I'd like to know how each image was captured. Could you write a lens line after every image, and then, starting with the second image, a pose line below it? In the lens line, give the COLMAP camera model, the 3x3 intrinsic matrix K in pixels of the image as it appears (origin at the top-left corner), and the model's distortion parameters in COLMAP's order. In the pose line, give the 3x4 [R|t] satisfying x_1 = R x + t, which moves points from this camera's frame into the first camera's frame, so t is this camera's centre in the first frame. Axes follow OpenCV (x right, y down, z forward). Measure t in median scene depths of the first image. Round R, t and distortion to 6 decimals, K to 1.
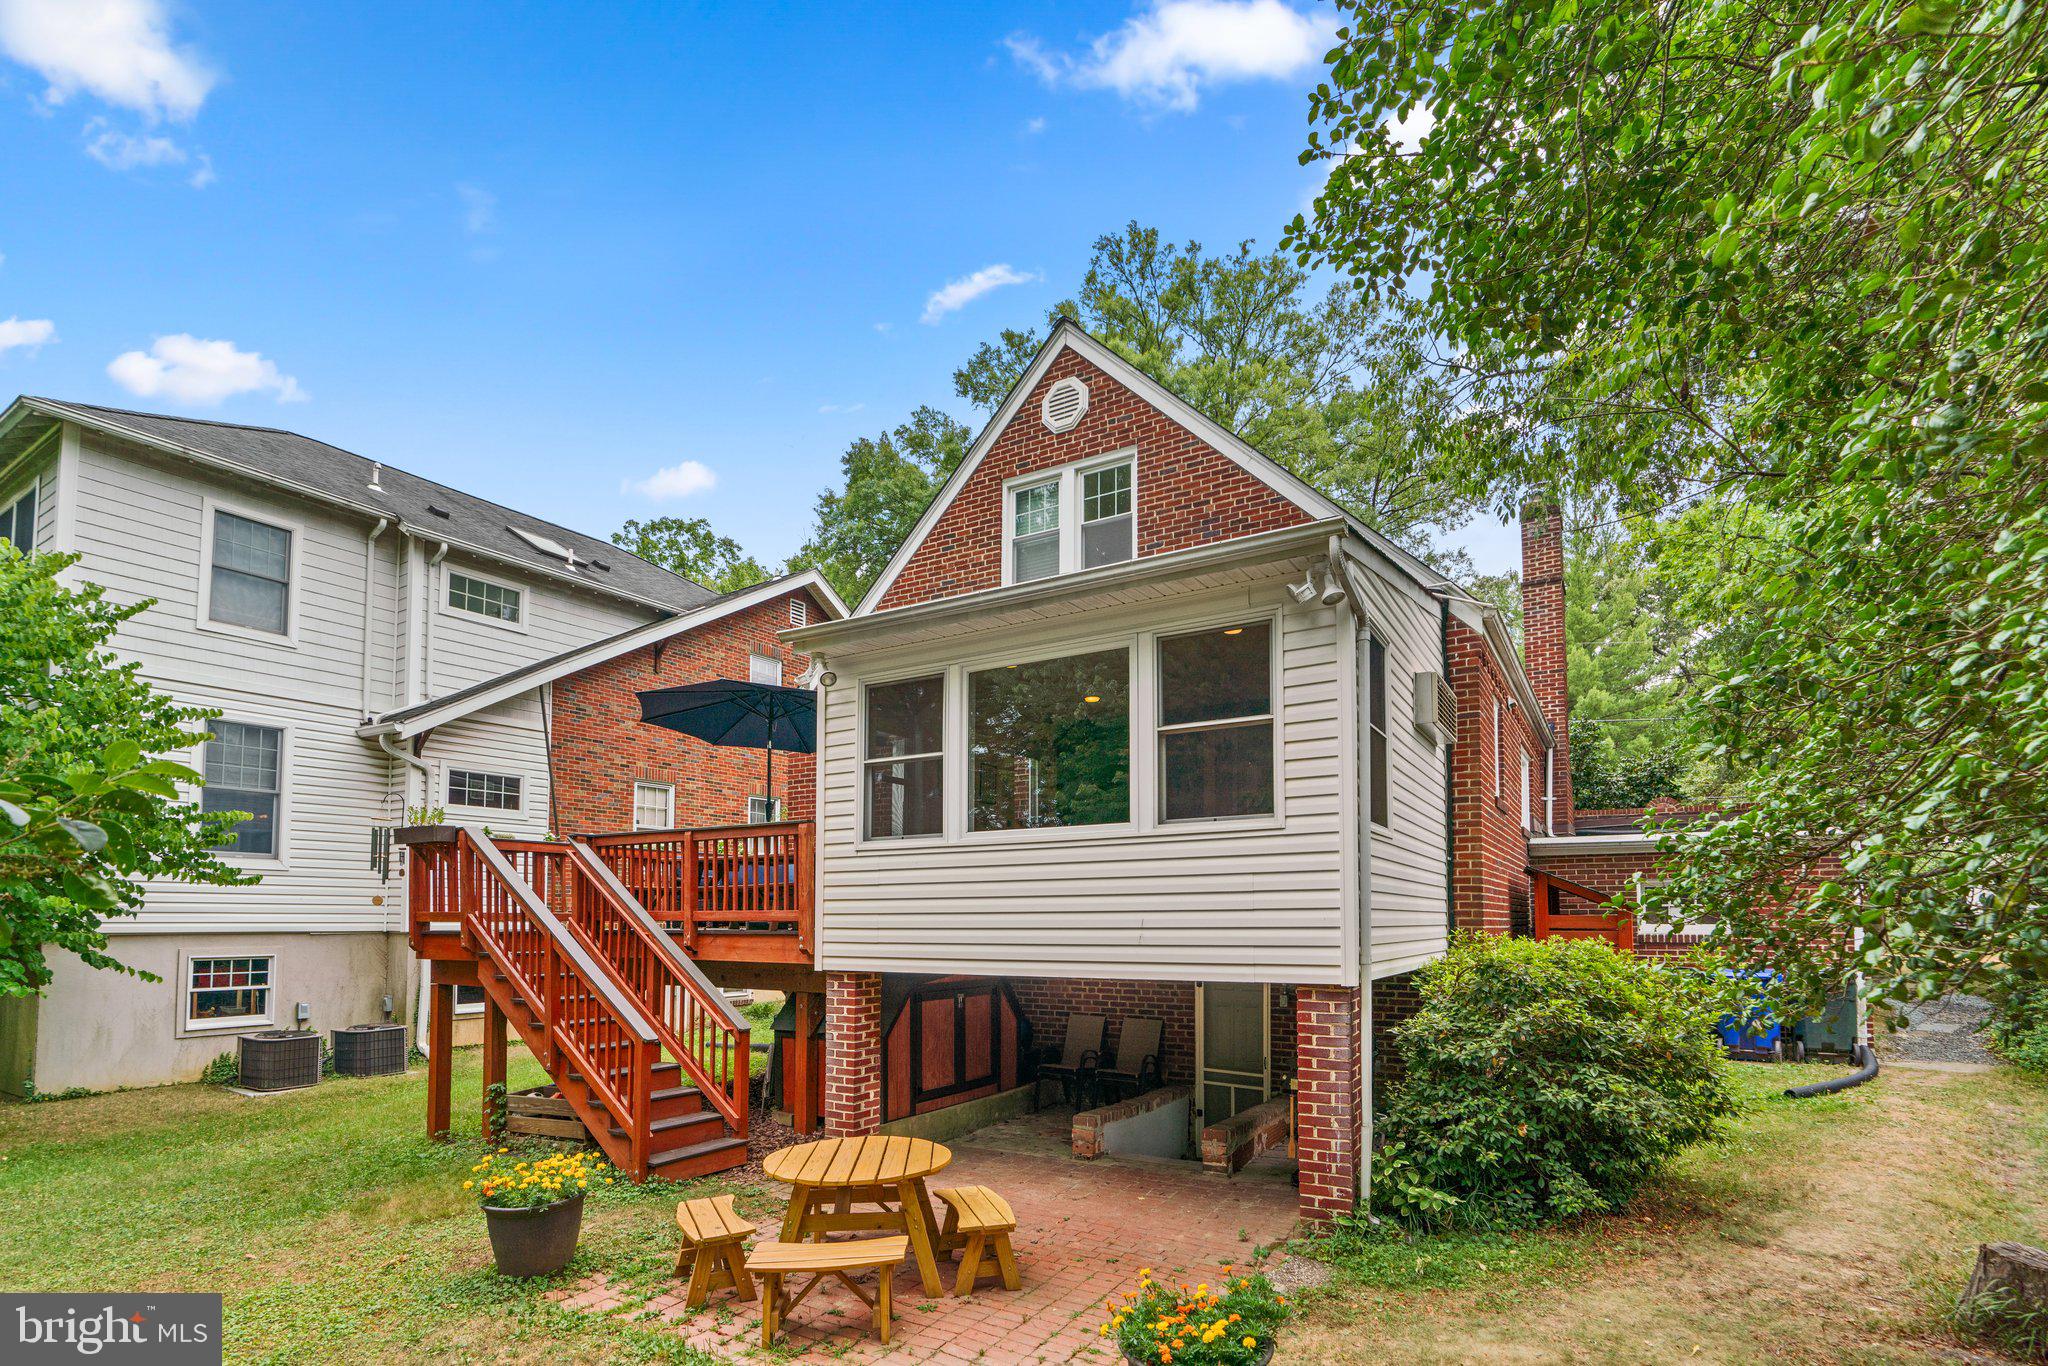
lens RADIAL K [[928.2, 0, 1021.1], [0, 928.2, 687.2], [0, 0, 1]] dist [-0.005648, 0.000230]
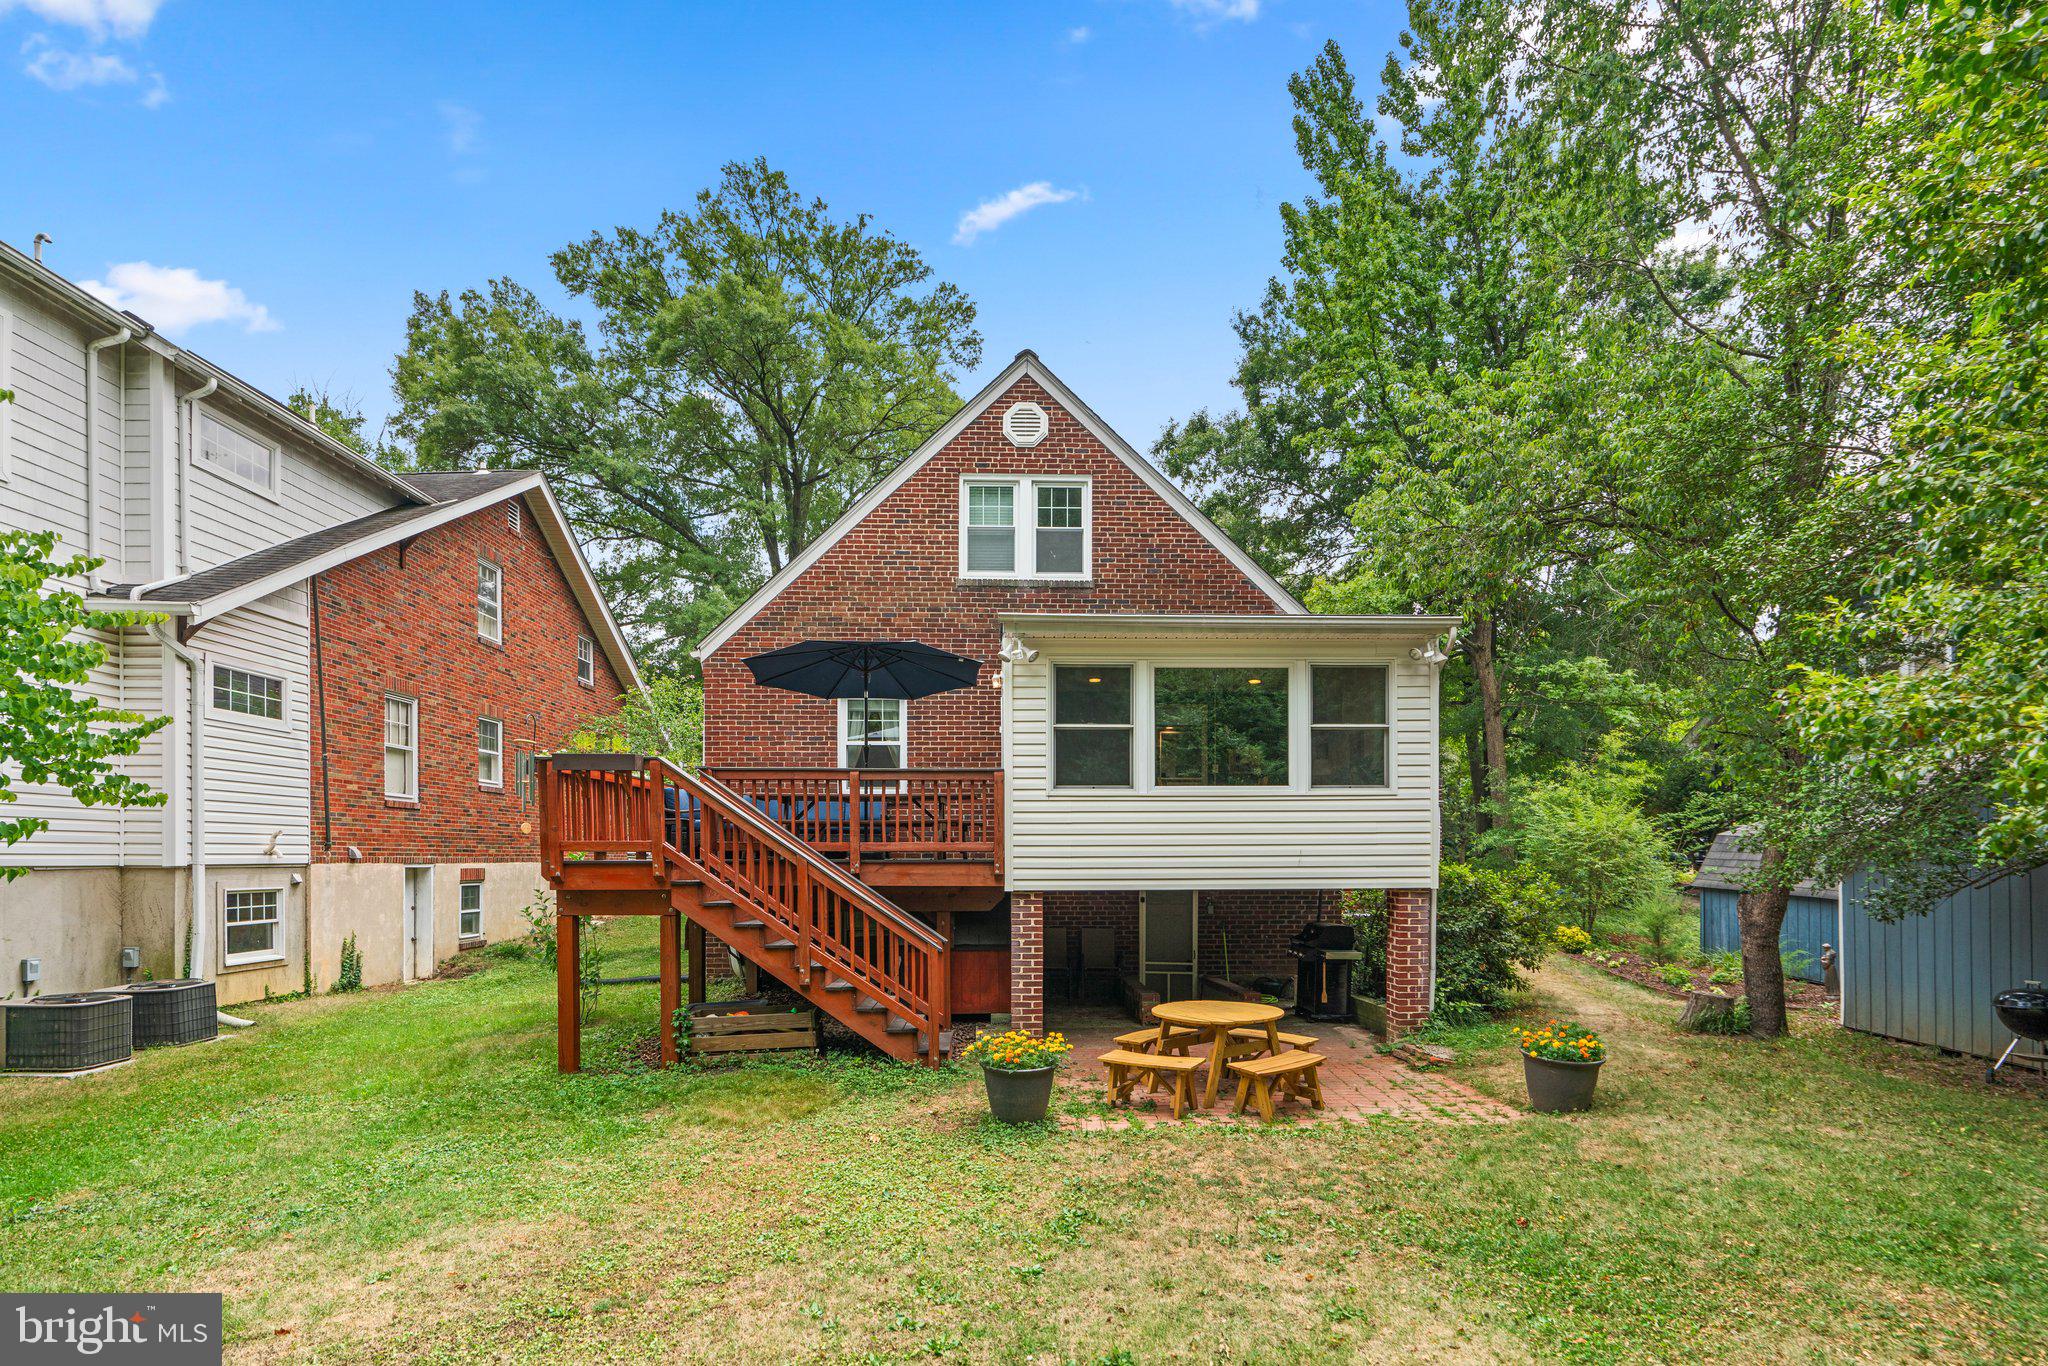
lens RADIAL K [[928.2, 0, 982.8], [0, 928.2, 639.6], [0, 0, 1]] dist [-0.005648, 0.000230]
pose [[0.864633, 0.115757, 0.488887, -0.655942], [-0.122735, 0.992278, -0.017881, -0.000629], [-0.487182, -0.044543, 0.872164, -0.035012]]
